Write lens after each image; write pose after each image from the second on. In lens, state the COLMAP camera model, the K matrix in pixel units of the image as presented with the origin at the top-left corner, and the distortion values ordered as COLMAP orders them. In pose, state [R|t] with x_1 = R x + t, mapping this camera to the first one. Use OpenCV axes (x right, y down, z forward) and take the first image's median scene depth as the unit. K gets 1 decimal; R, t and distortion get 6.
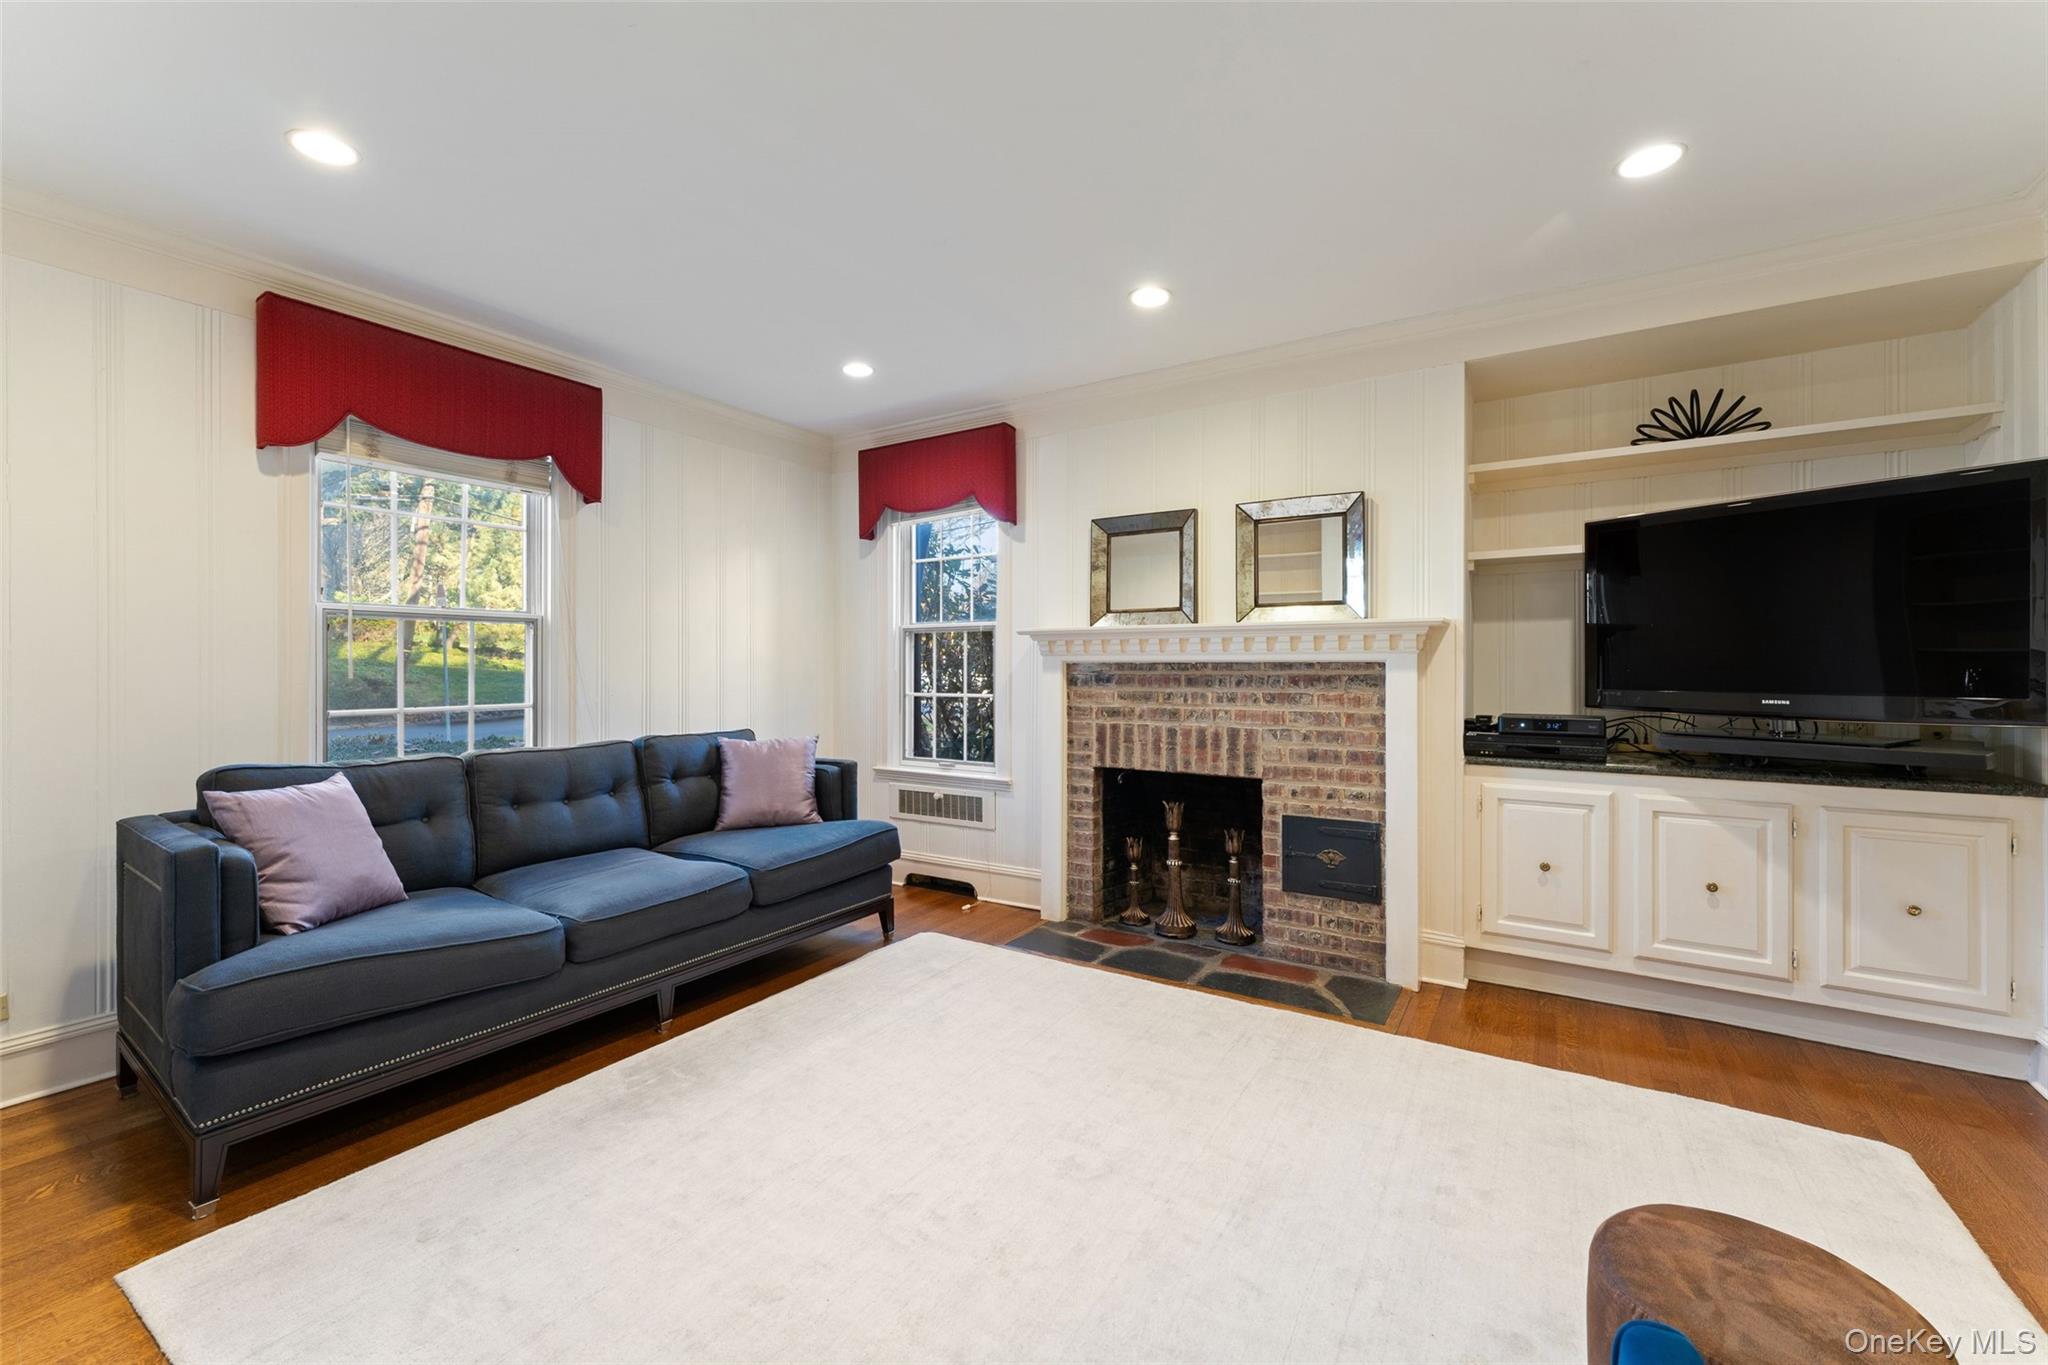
lens RADIAL K [[817.8, 0, 1015.2], [0, 817.8, 674.7], [0, 0, 1]] dist [-0.002971, -0.000189]
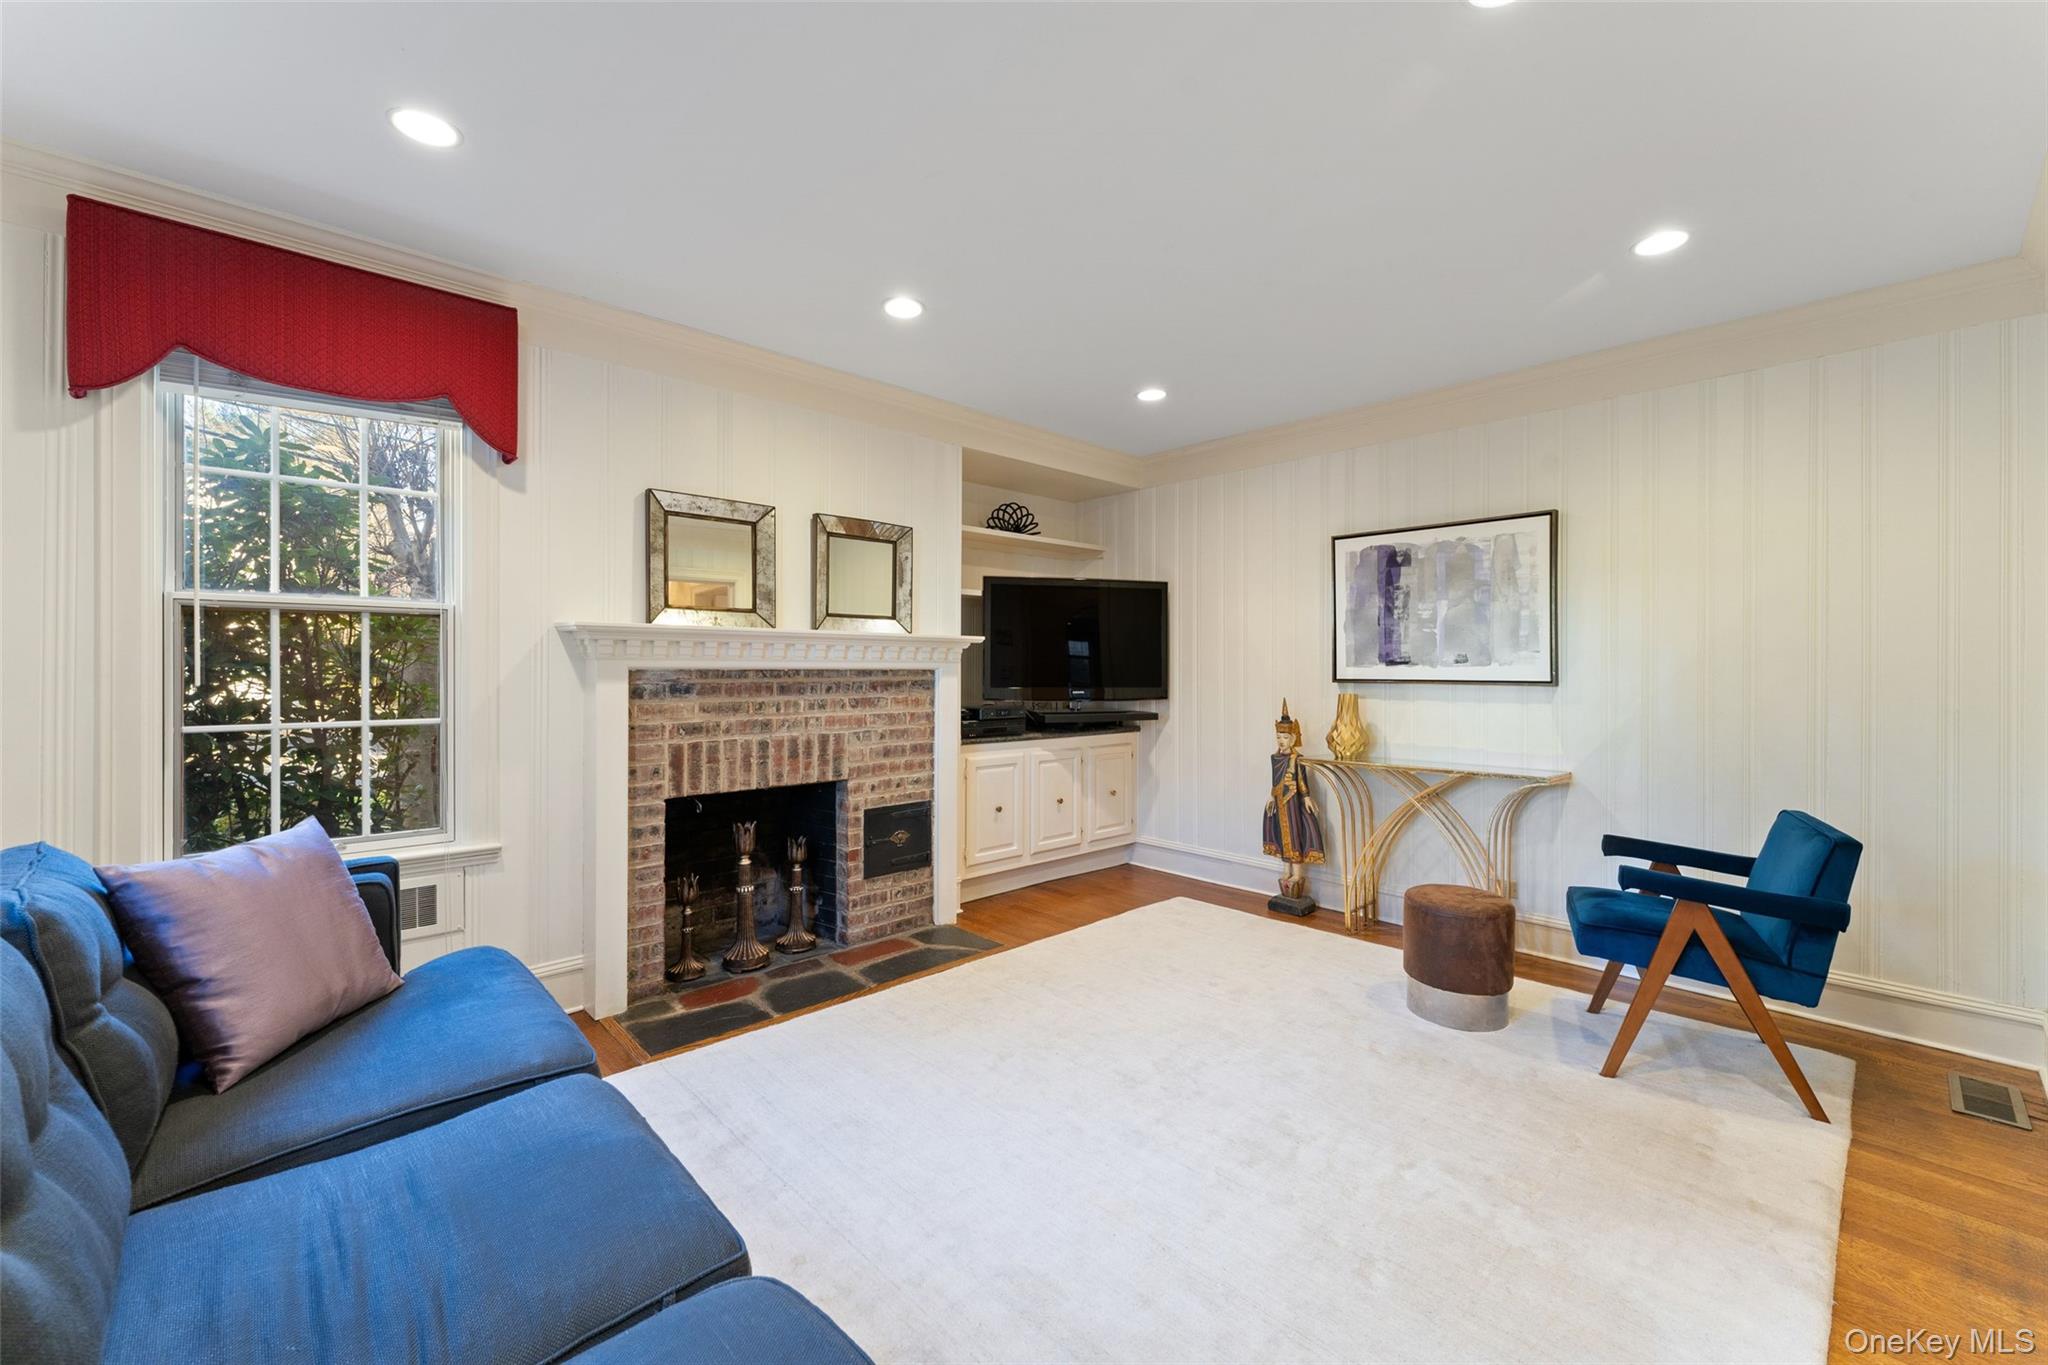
lens RADIAL K [[817.8, 0, 1015.3], [0, 817.8, 671.9], [0, 0, 1]] dist [-0.002971, -0.000189]
pose [[0.251193, -0.006525, 0.967915, -0.650831], [0.003380, 0.999977, 0.005865, -0.017111], [-0.967931, 0.001798, 0.251210, 0.512016]]
